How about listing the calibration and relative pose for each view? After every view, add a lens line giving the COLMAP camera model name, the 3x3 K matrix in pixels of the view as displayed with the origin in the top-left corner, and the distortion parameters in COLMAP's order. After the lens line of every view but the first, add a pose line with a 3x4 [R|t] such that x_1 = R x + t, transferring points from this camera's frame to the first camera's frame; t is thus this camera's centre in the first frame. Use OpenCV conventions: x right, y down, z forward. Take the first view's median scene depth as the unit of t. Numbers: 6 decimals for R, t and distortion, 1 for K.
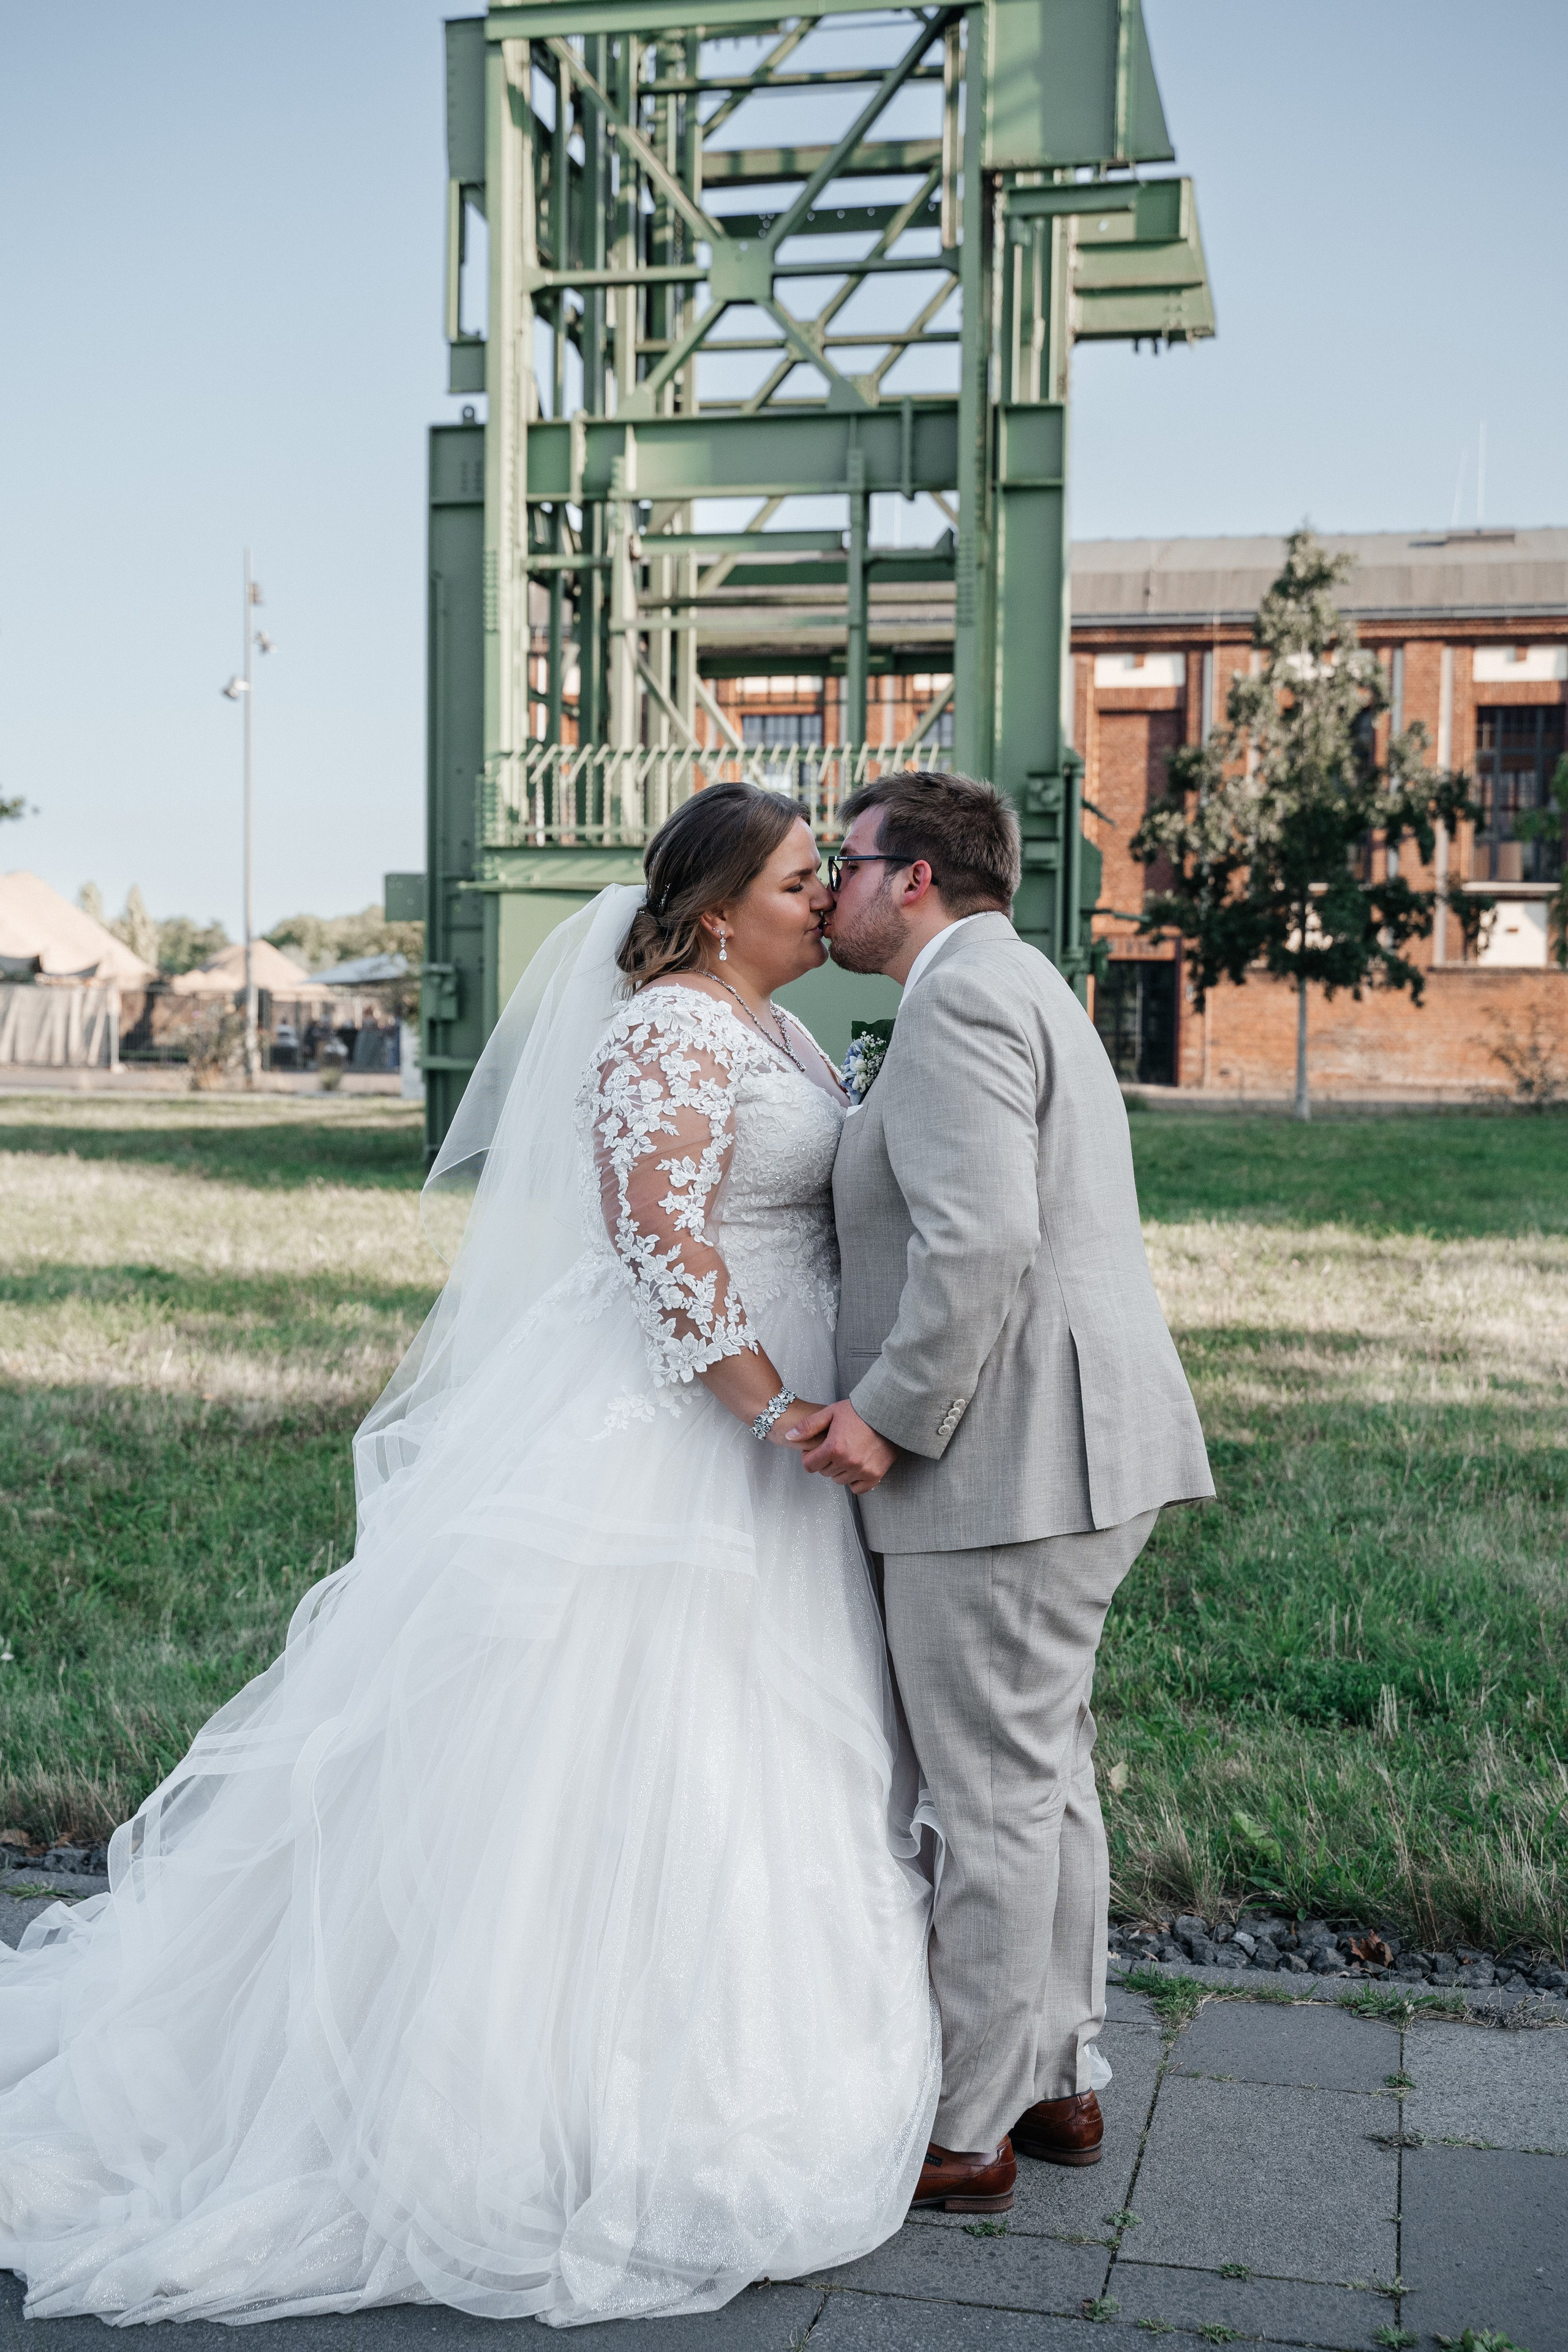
lens RADIAL K [[2803.1, 0, 784.0], [0, 2803.1, 1176.0], [0, 0, 1]] dist [0.043886, 0.025702]
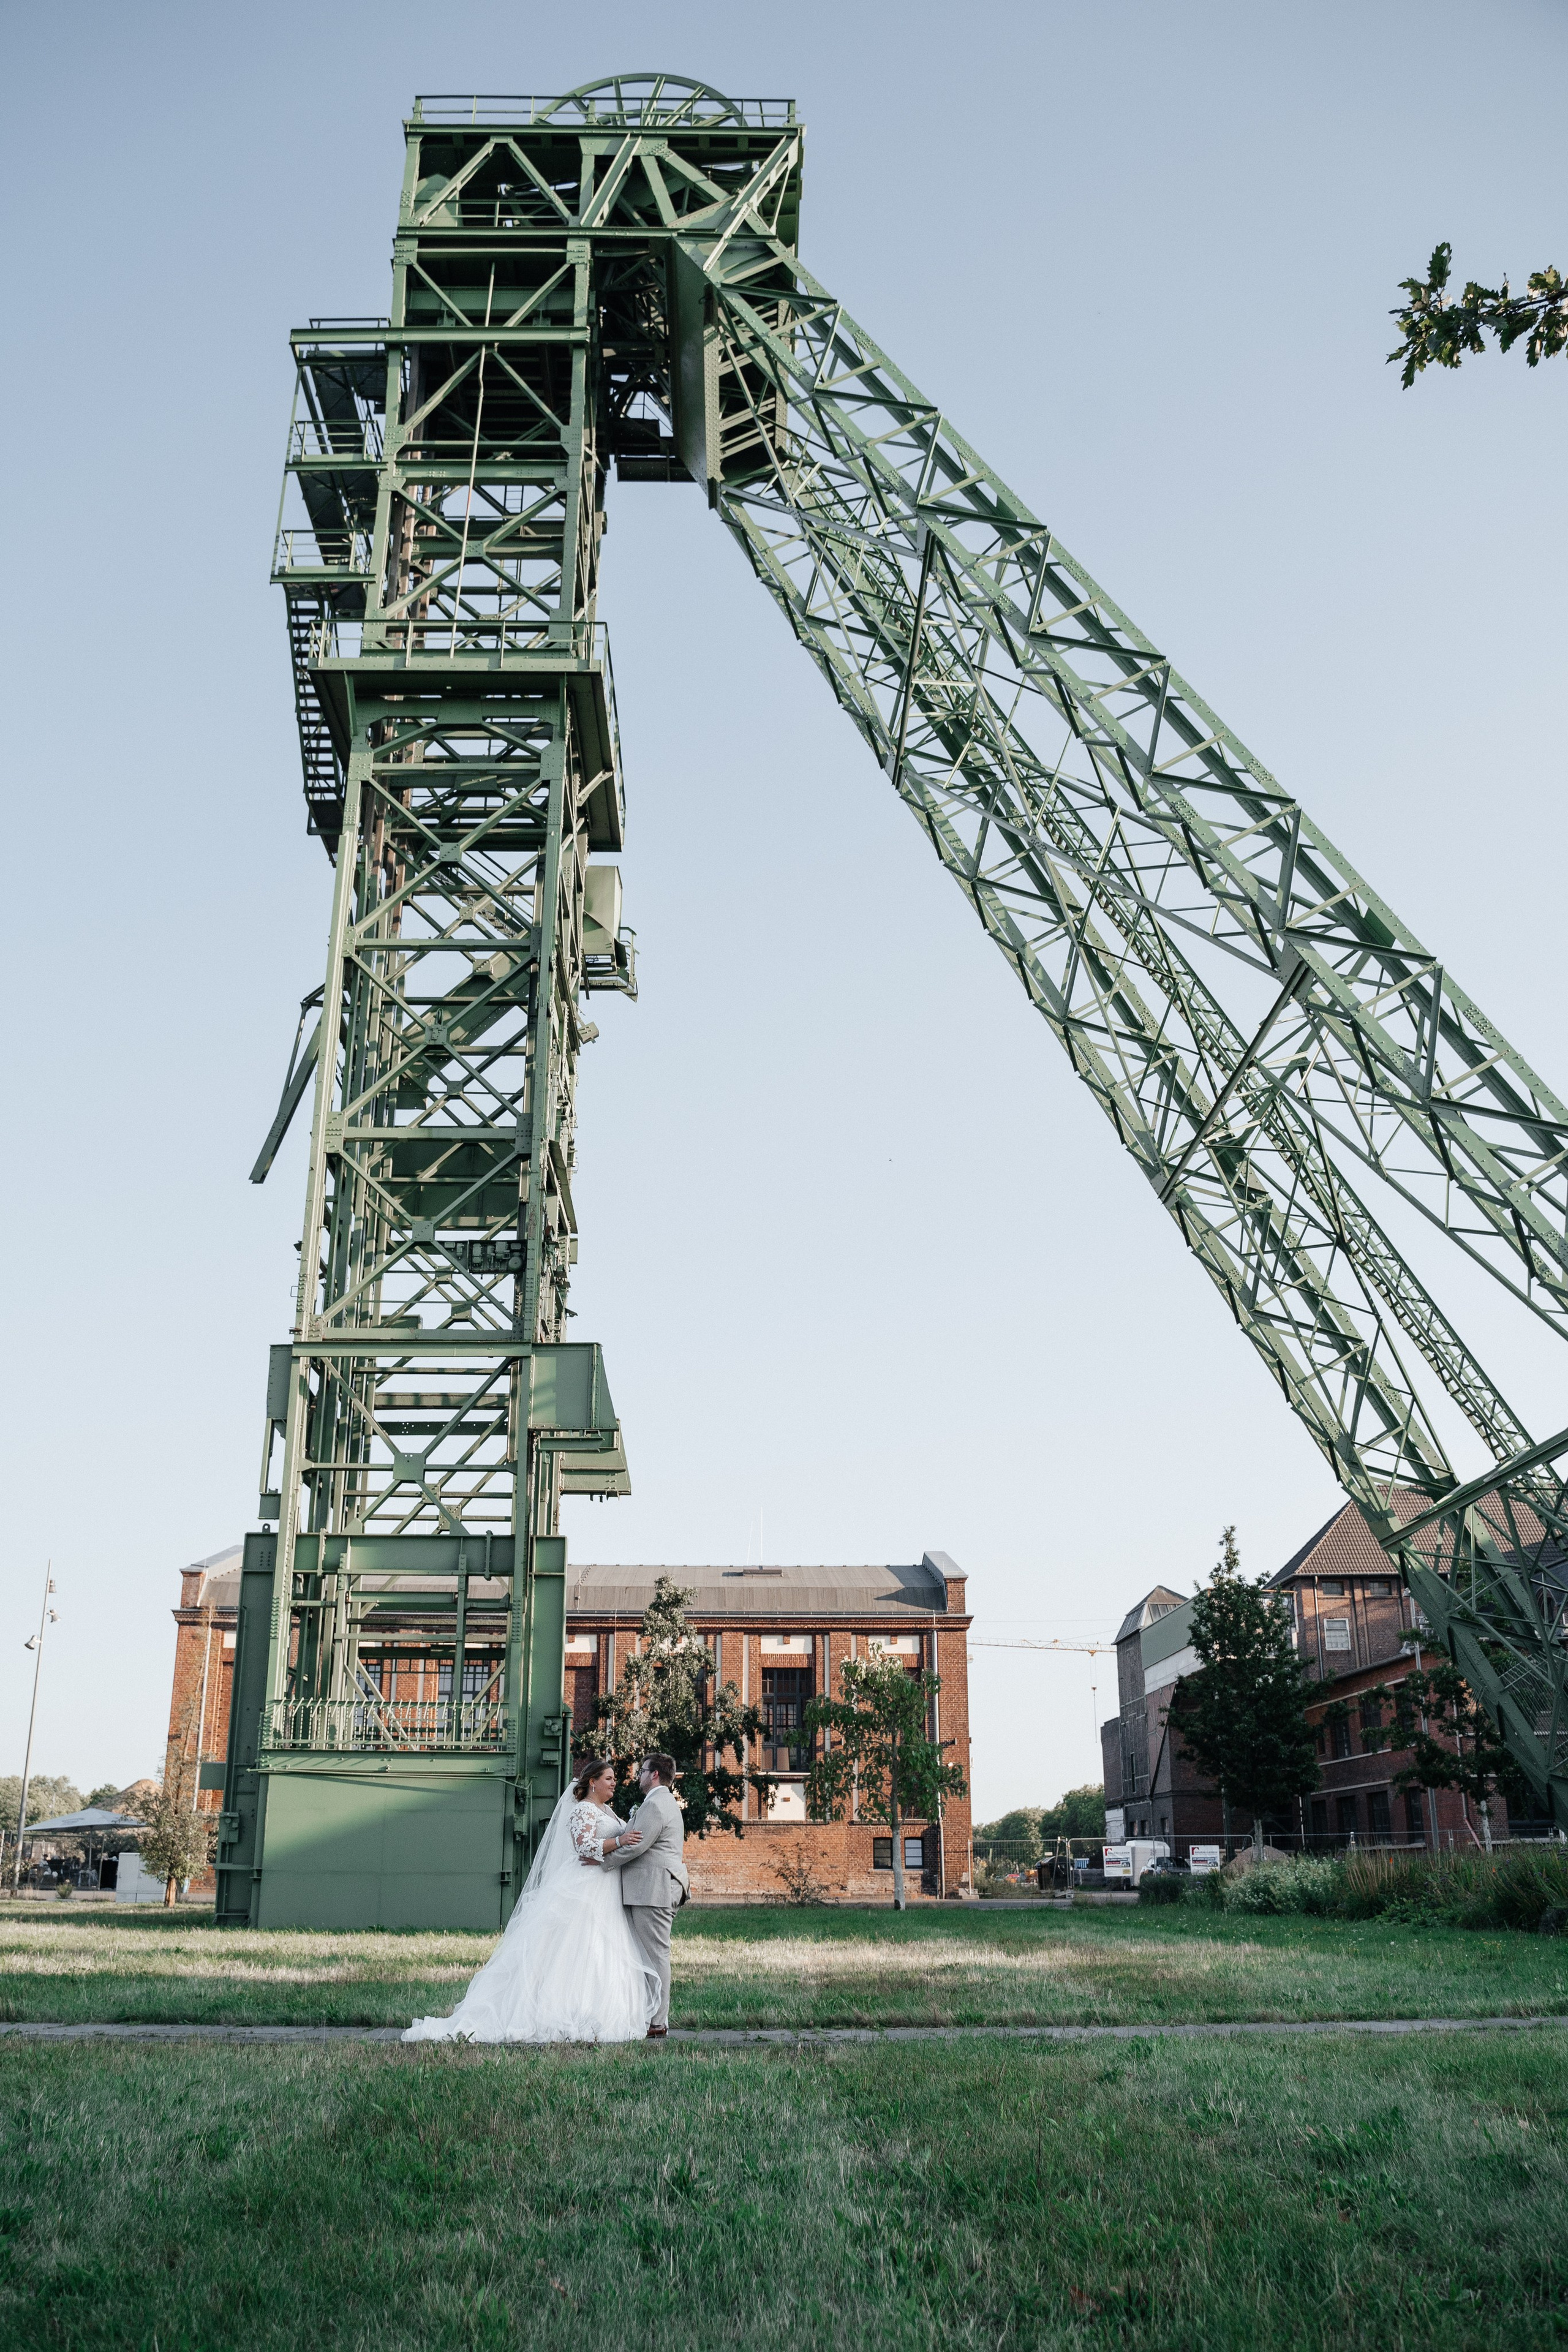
lens RADIAL K [[1922.4, 0, 779.7], [0, 1922.4, 1206.5], [0, 0, 1]] dist [-0.093412, 0.004728]
pose [[0.969794, 0.067509, 0.234397, -0.084883], [0.026986, 0.925345, -0.378164, 0.035558], [-0.242428, 0.373066, 0.895573, -0.355753]]
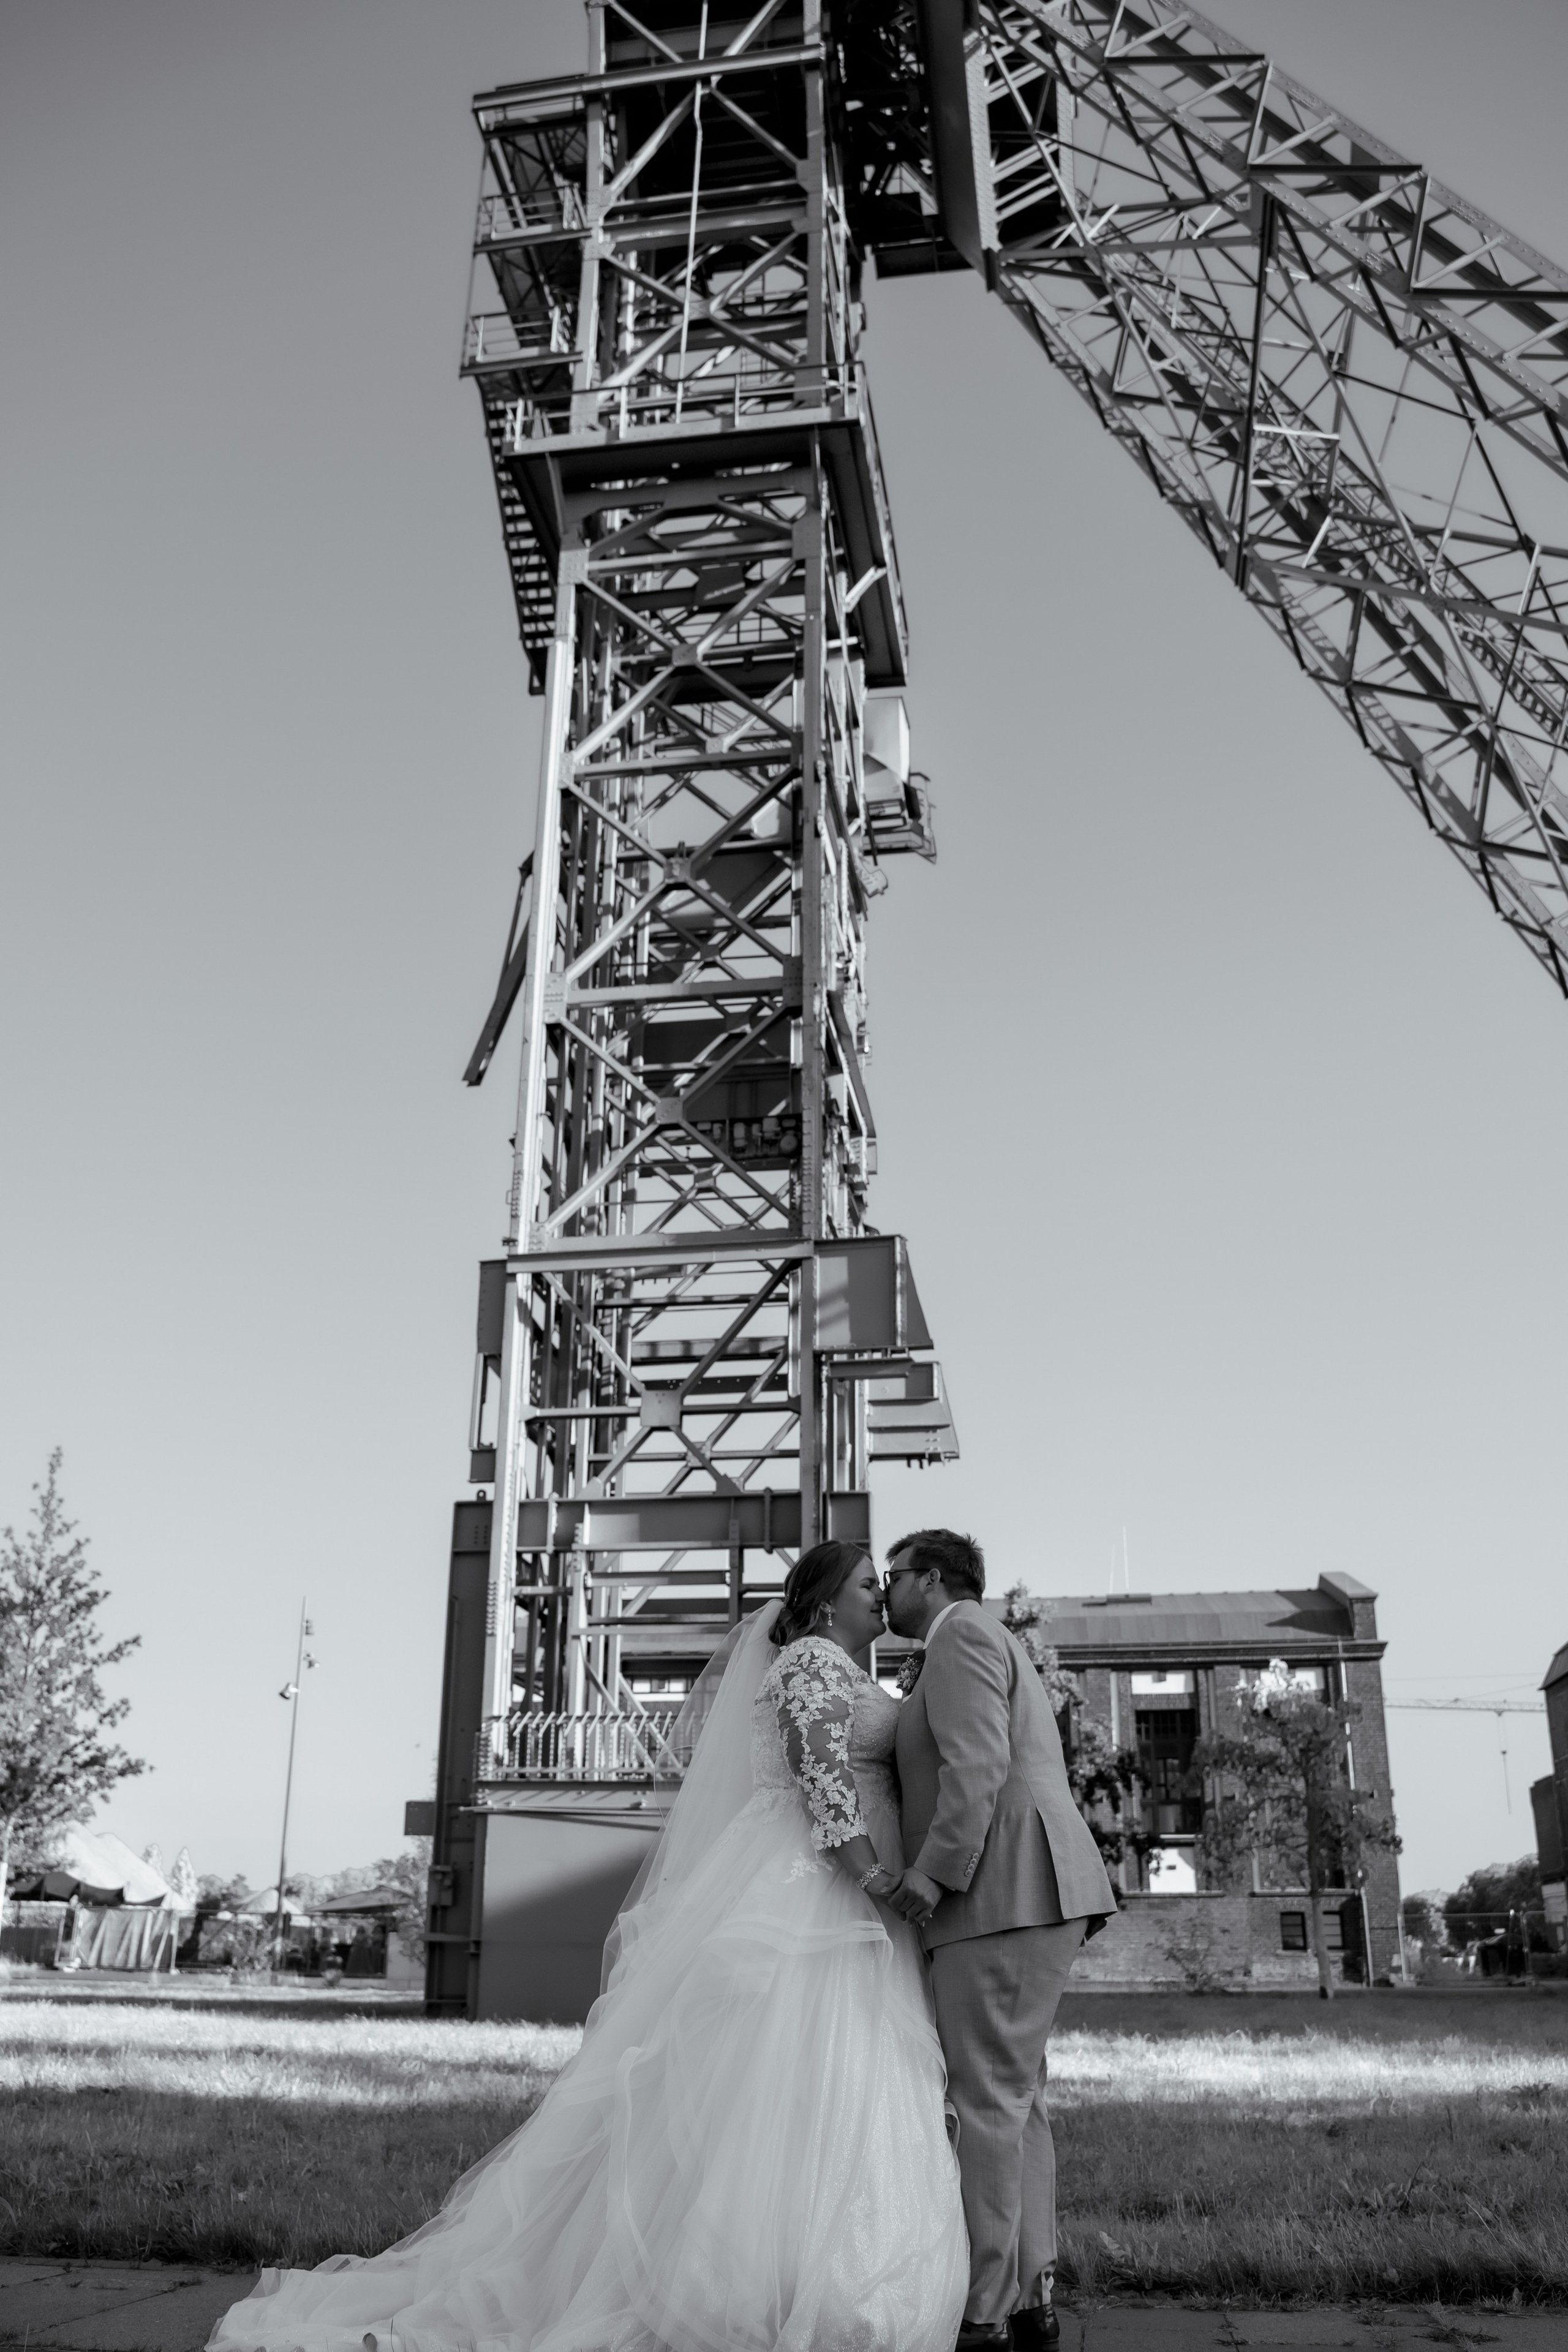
lens RADIAL K [[1960.1, 0, 782.0], [0, 1960.1, 1211.2], [0, 0, 1]] dist [-0.129014, 0.123665]
pose [[0.997751, 0.018884, 0.064311, -0.018436], [0.009513, 0.909881, -0.414760, 0.028341], [-0.066348, 0.414439, 0.907655, -0.037160]]
